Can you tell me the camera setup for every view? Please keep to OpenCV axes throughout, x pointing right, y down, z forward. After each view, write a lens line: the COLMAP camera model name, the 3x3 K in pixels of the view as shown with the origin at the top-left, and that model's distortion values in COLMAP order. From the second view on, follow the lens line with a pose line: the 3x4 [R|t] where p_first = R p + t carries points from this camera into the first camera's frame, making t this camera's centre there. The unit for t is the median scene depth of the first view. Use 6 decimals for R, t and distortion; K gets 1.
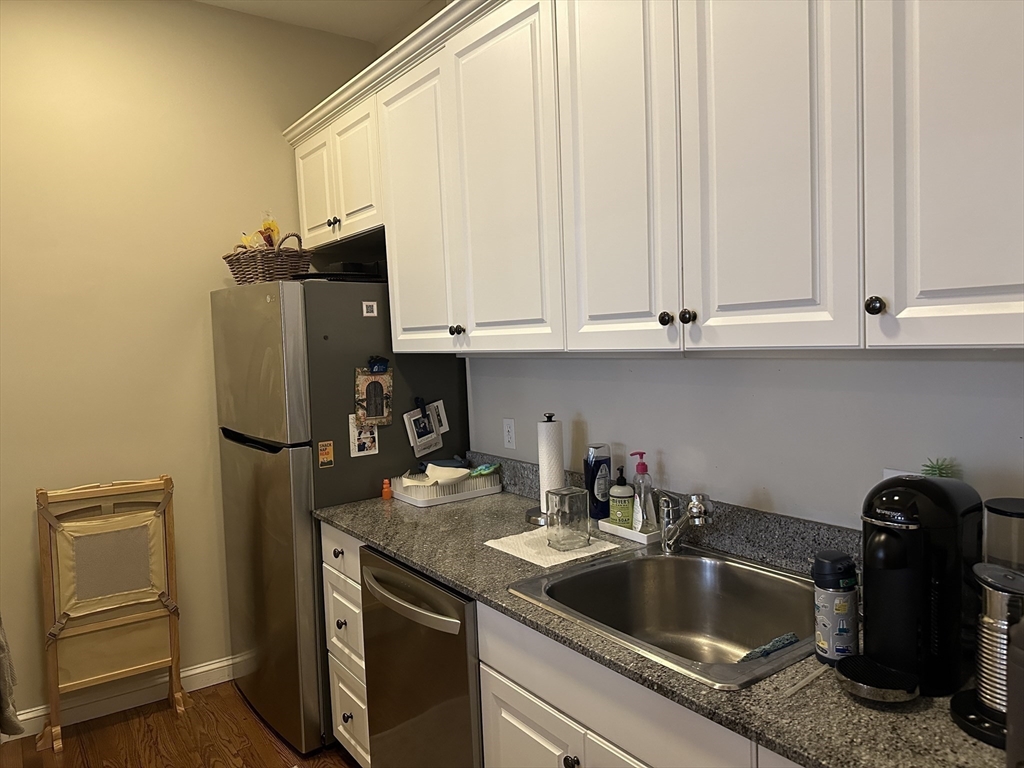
lens RADIAL K [[714.3, 0, 515.8], [0, 714.3, 388.3], [0, 0, 1]] dist [0.075951, -0.101423]
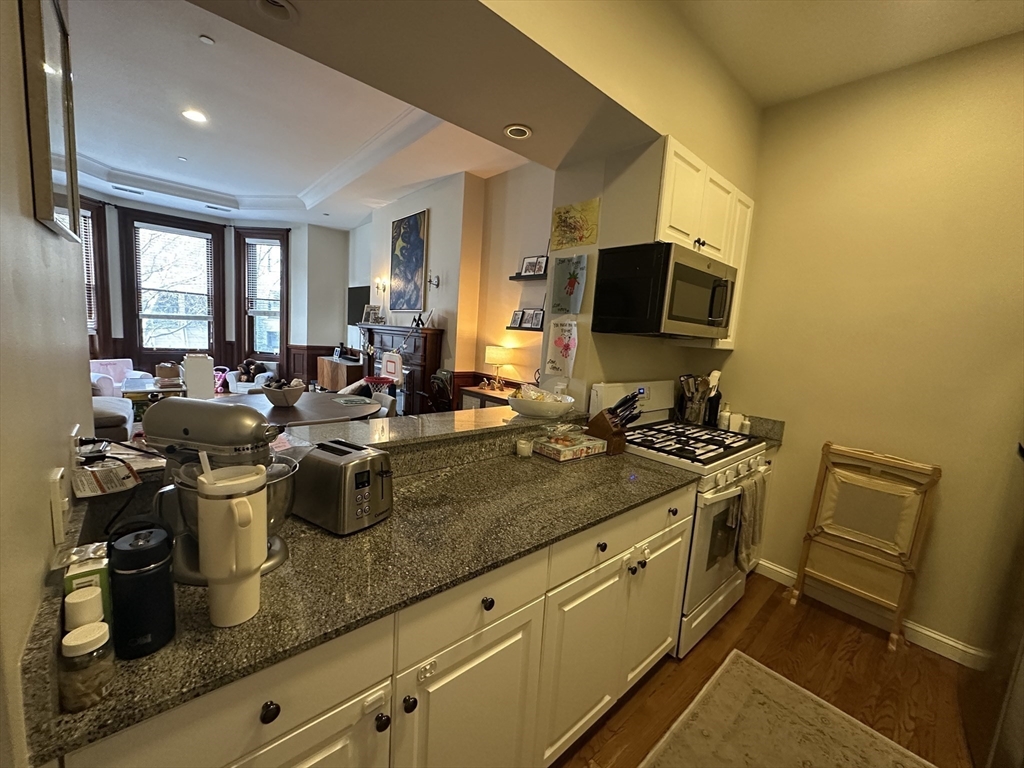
lens RADIAL K [[406.3, 0, 512.9], [0, 406.3, 384.6], [0, 0, 1]] dist [-0.002843, 0.000258]
pose [[0.111608, 0.174526, -0.978307, 0.074048], [-0.150272, 0.976101, 0.156989, -0.009216], [0.982325, 0.129491, 0.135167, 0.235777]]
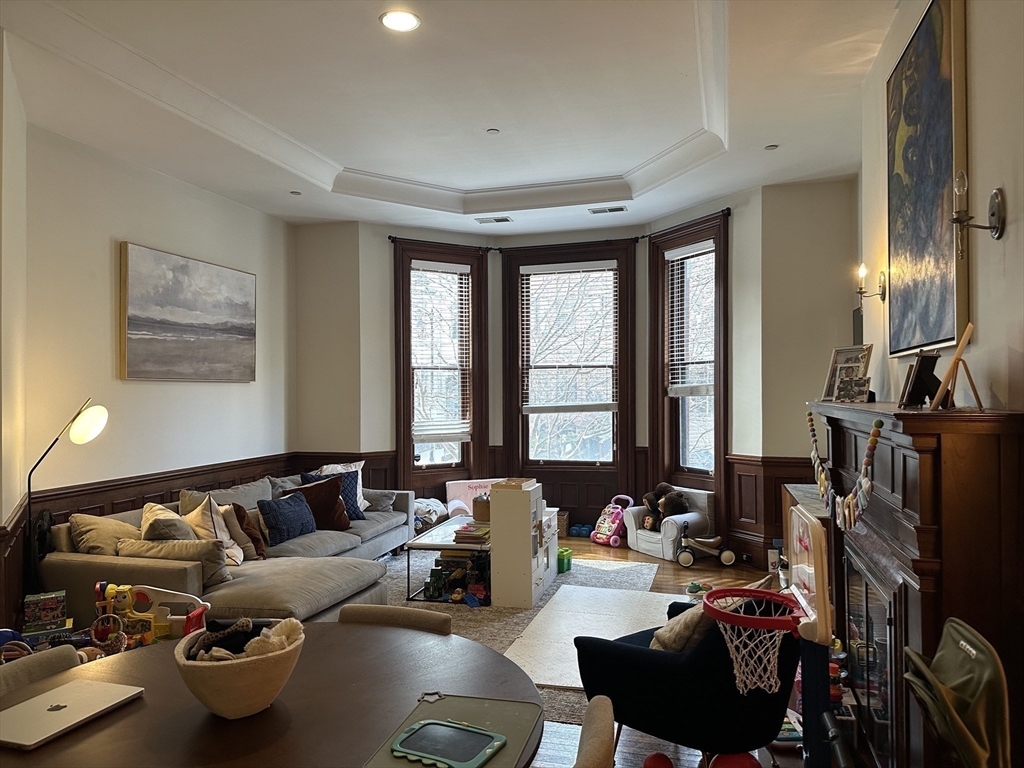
lens RADIAL K [[714.3, 0, 508.0], [0, 714.3, 388.4], [0, 0, 1]] dist [0.075951, -0.101423]
pose [[-0.779295, 0.047115, -0.624884, -1.026660], [-0.006438, 0.996515, 0.083163, 0.002519], [0.626624, 0.068831, -0.776276, 0.382024]]
